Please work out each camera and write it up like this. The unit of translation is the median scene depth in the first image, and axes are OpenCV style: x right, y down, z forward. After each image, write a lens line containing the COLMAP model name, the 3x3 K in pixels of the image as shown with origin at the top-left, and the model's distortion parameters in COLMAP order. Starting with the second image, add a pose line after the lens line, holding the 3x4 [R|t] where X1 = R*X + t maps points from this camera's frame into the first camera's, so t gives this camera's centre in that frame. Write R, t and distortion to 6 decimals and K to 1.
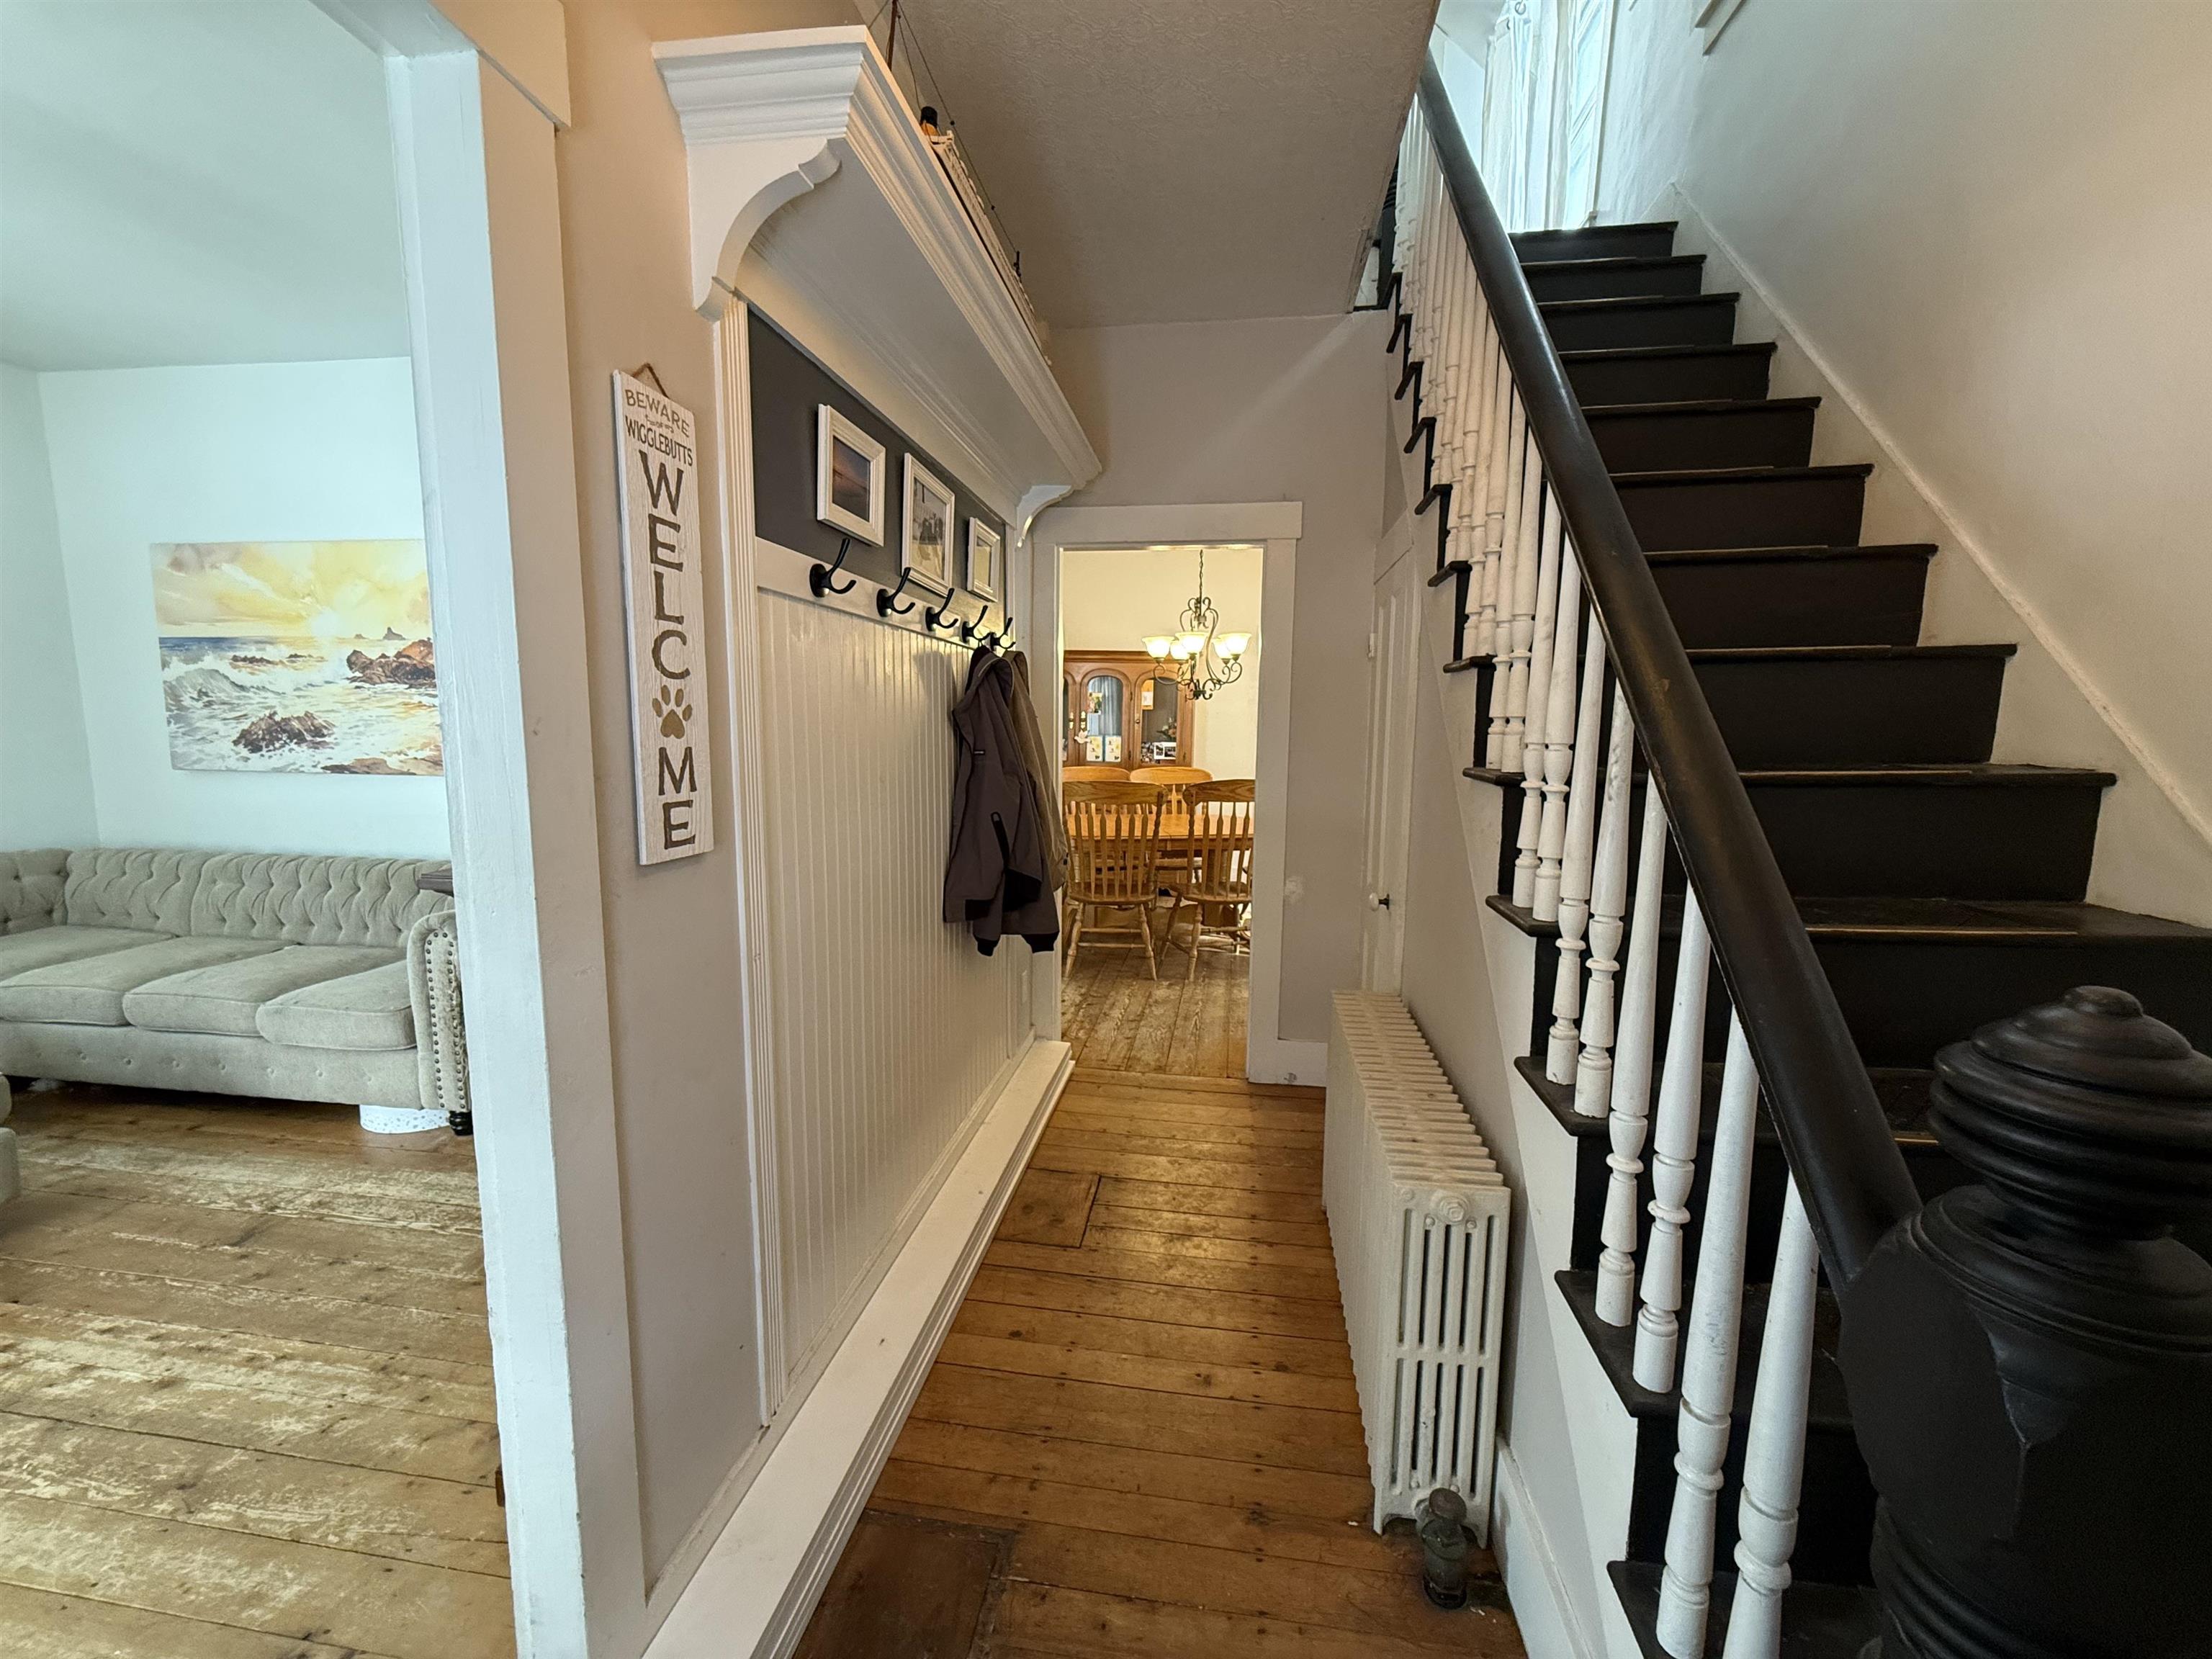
lens RADIAL K [[882.8, 0, 1107.3], [0, 882.8, 830.0], [0, 0, 1]] dist [0.002643, 0.000661]
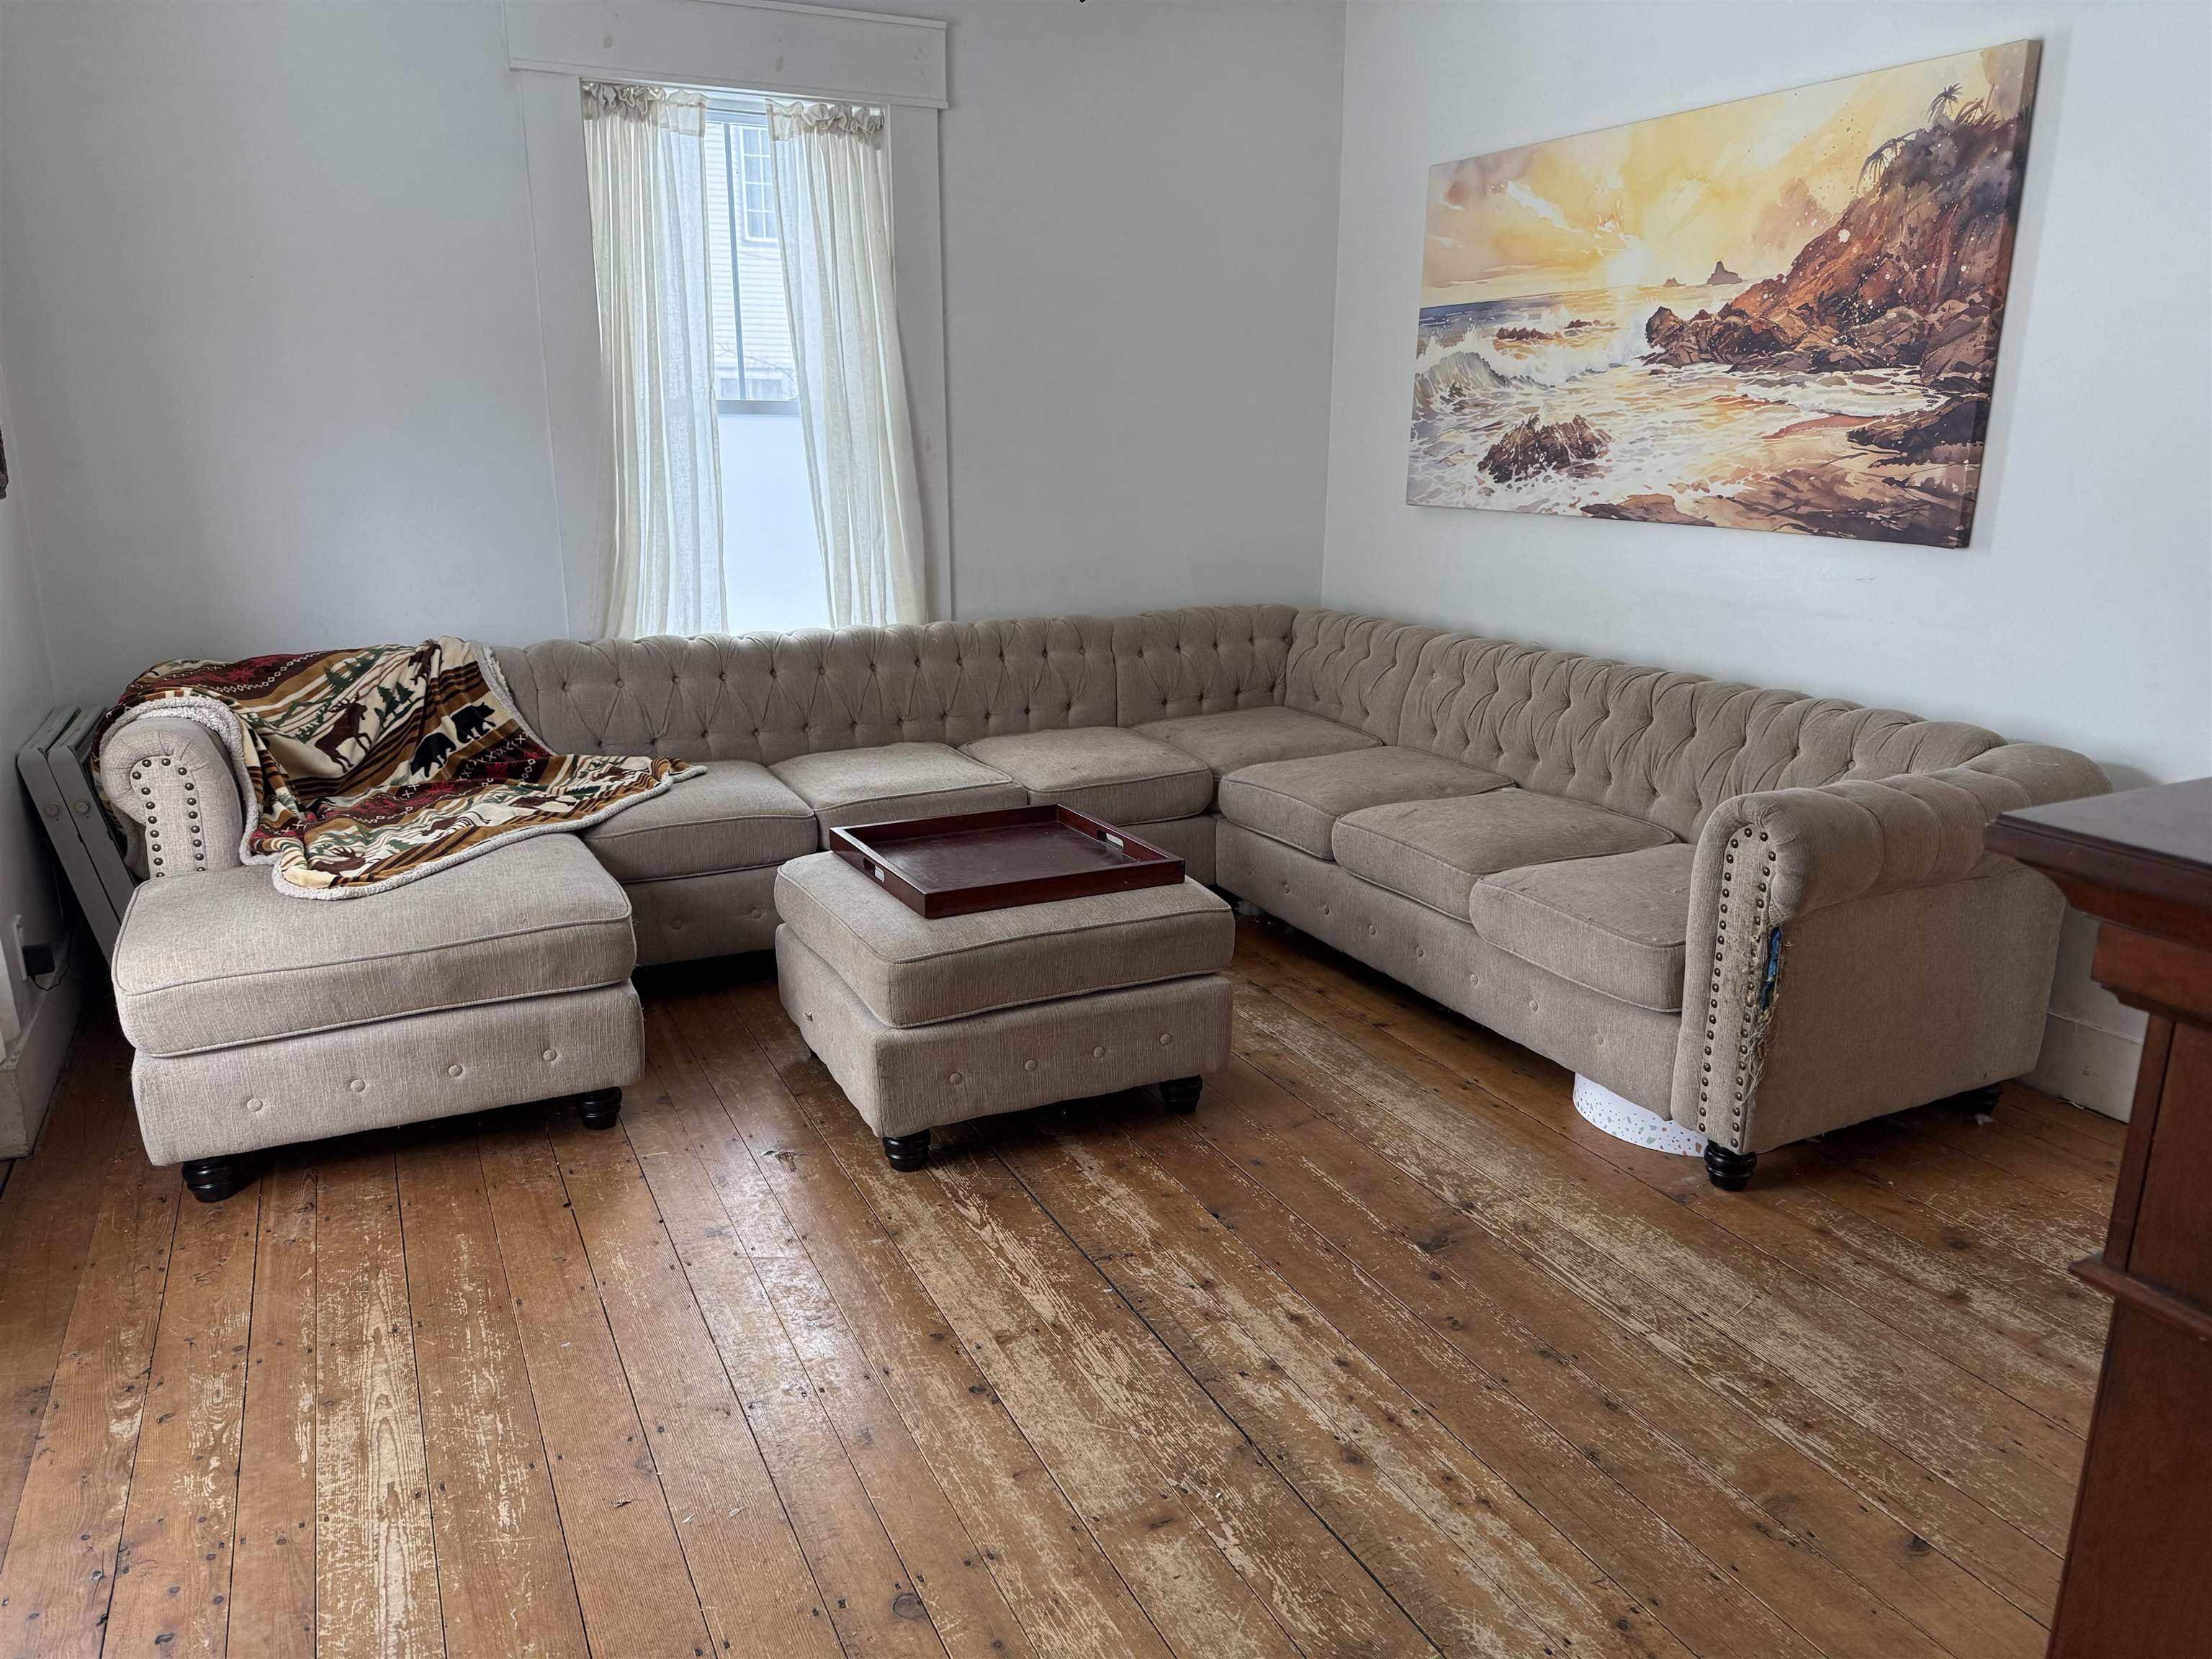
lens RADIAL K [[1572.7, 0, 1116.1], [0, 1572.7, 830.3], [0, 0, 1]] dist [0.030940, -0.036723]
pose [[0.572162, 0.195128, -0.796590, -0.170293], [-0.094945, 0.980513, 0.171985, -0.009949], [0.814626, -0.022771, 0.579539, 0.099848]]
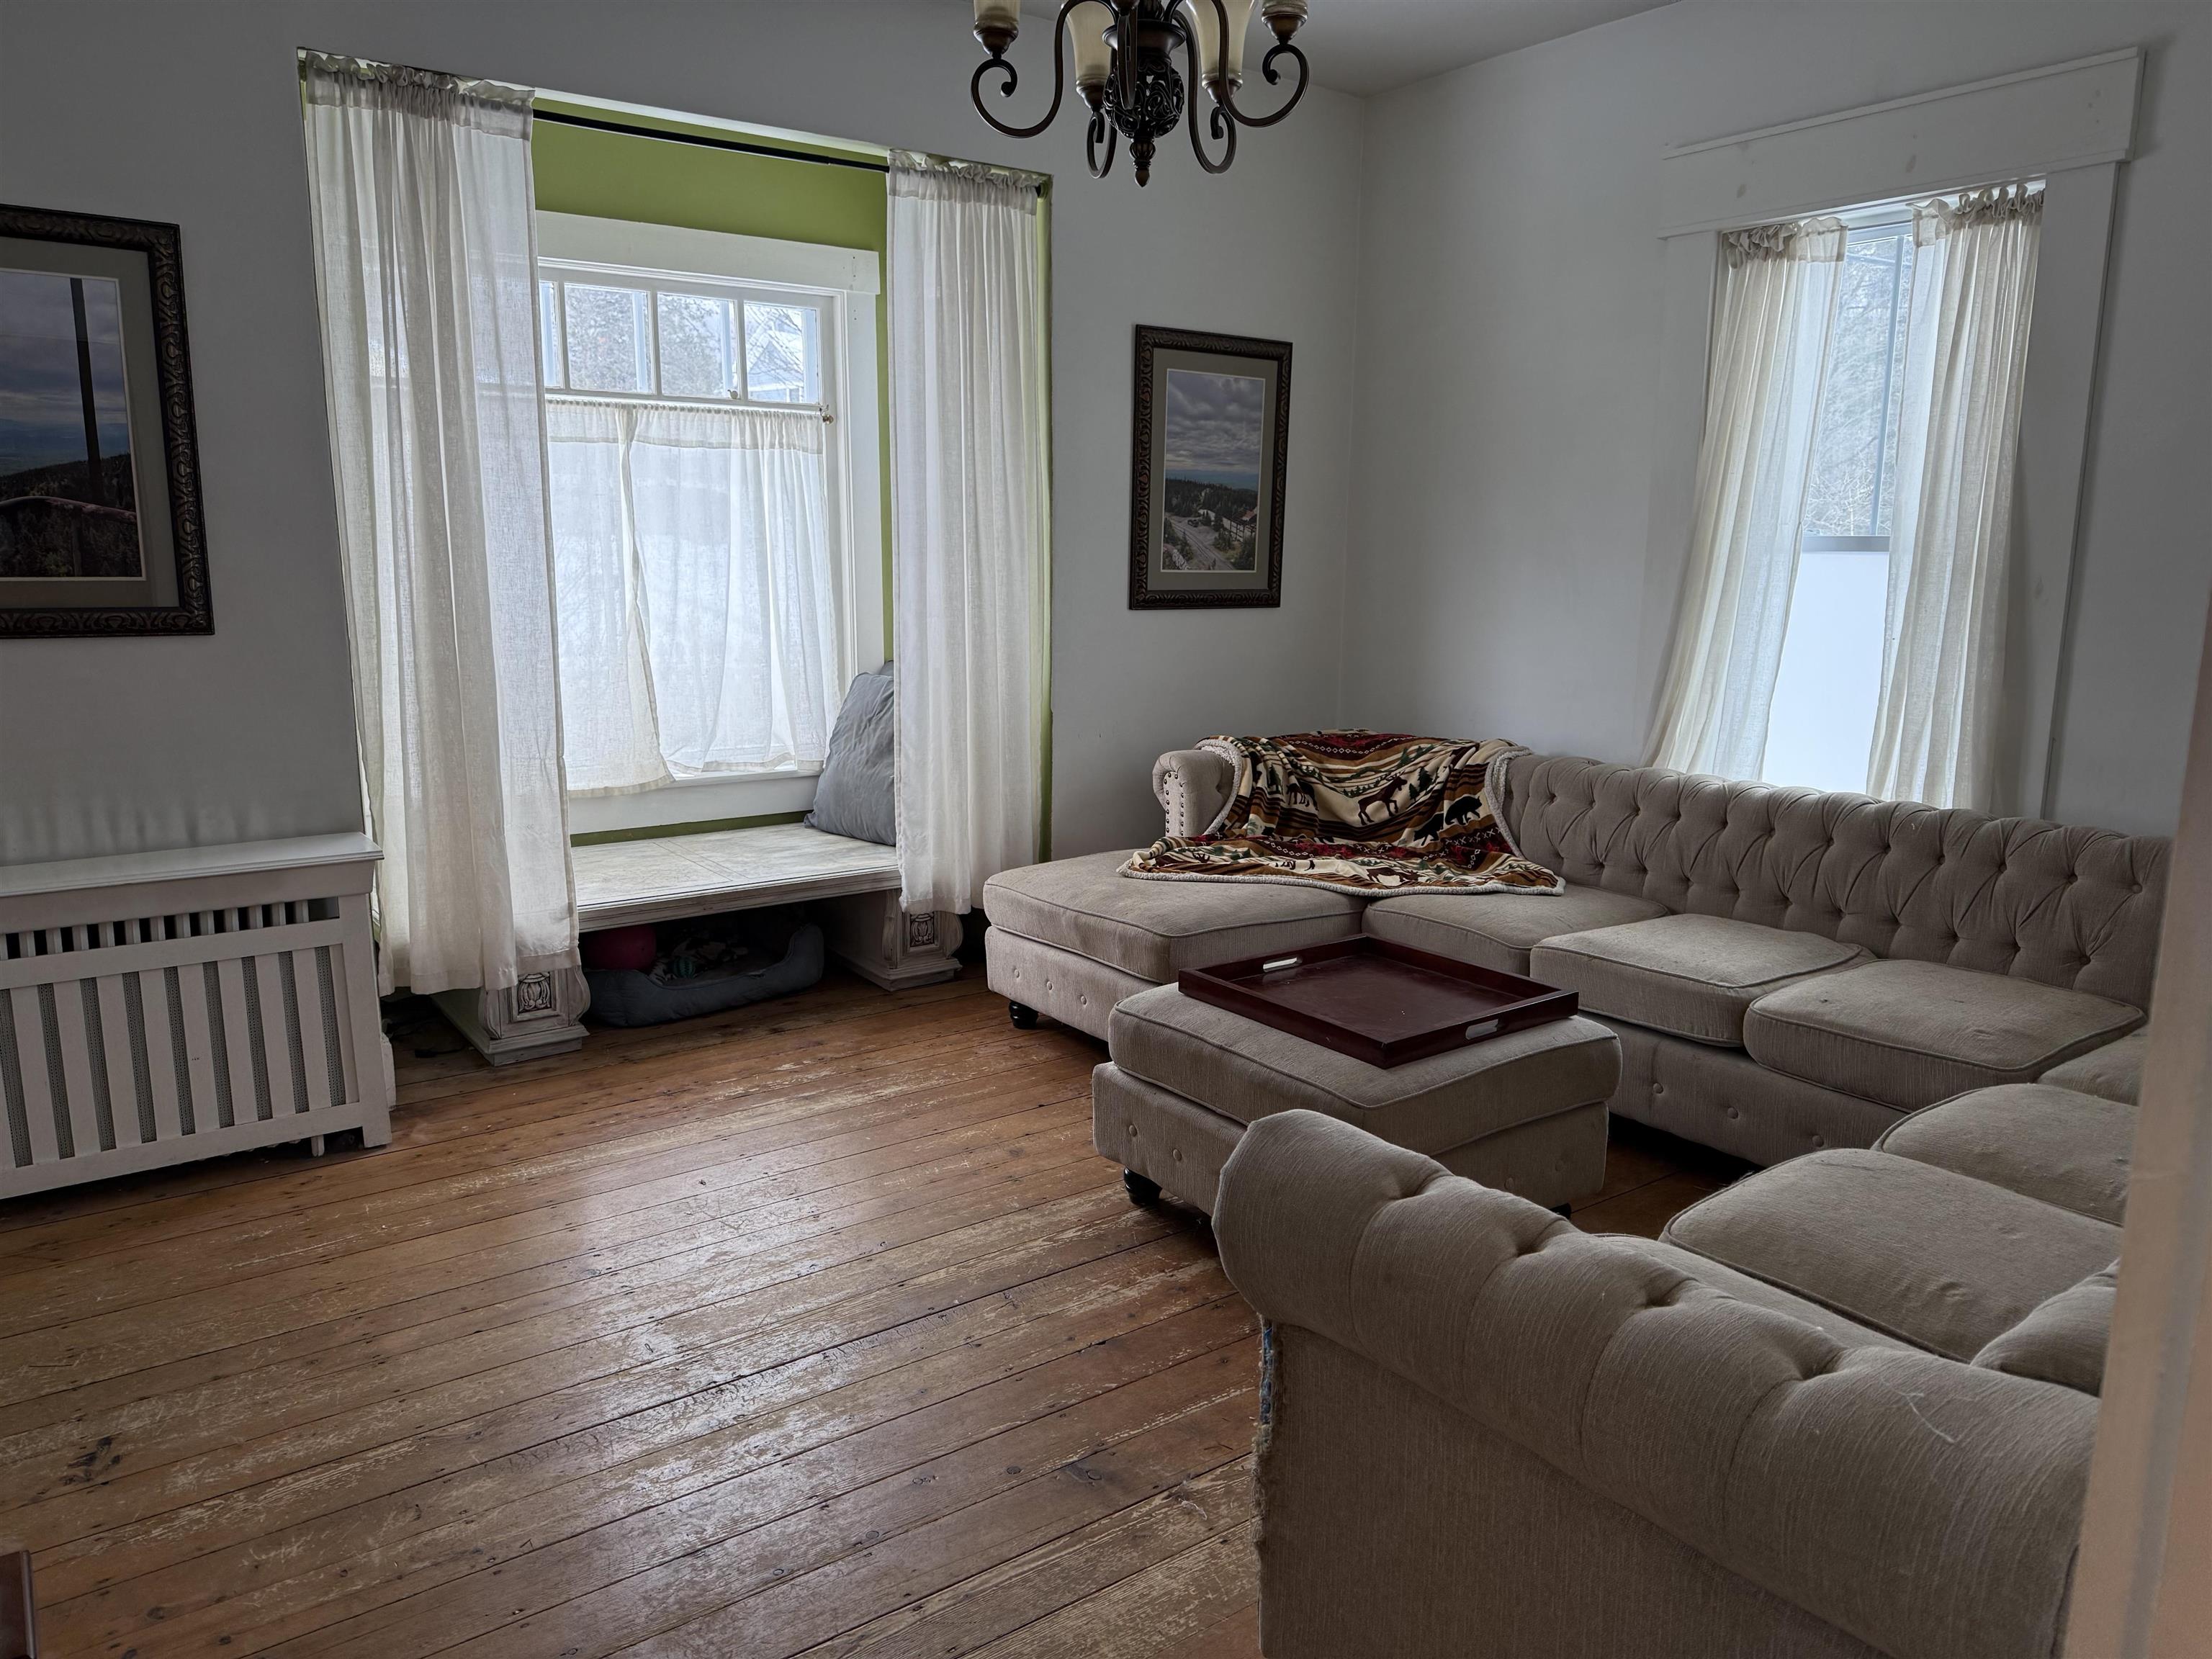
lens RADIAL K [[1572.7, 0, 1113.6], [0, 1572.7, 839.3], [0, 0, 1]] dist [0.030940, -0.036723]
pose [[-0.733140, 0.102202, -0.672355, -0.241371], [-0.101816, 0.961007, 0.257099, -0.138532], [0.672414, 0.256946, -0.694146, 1.136387]]
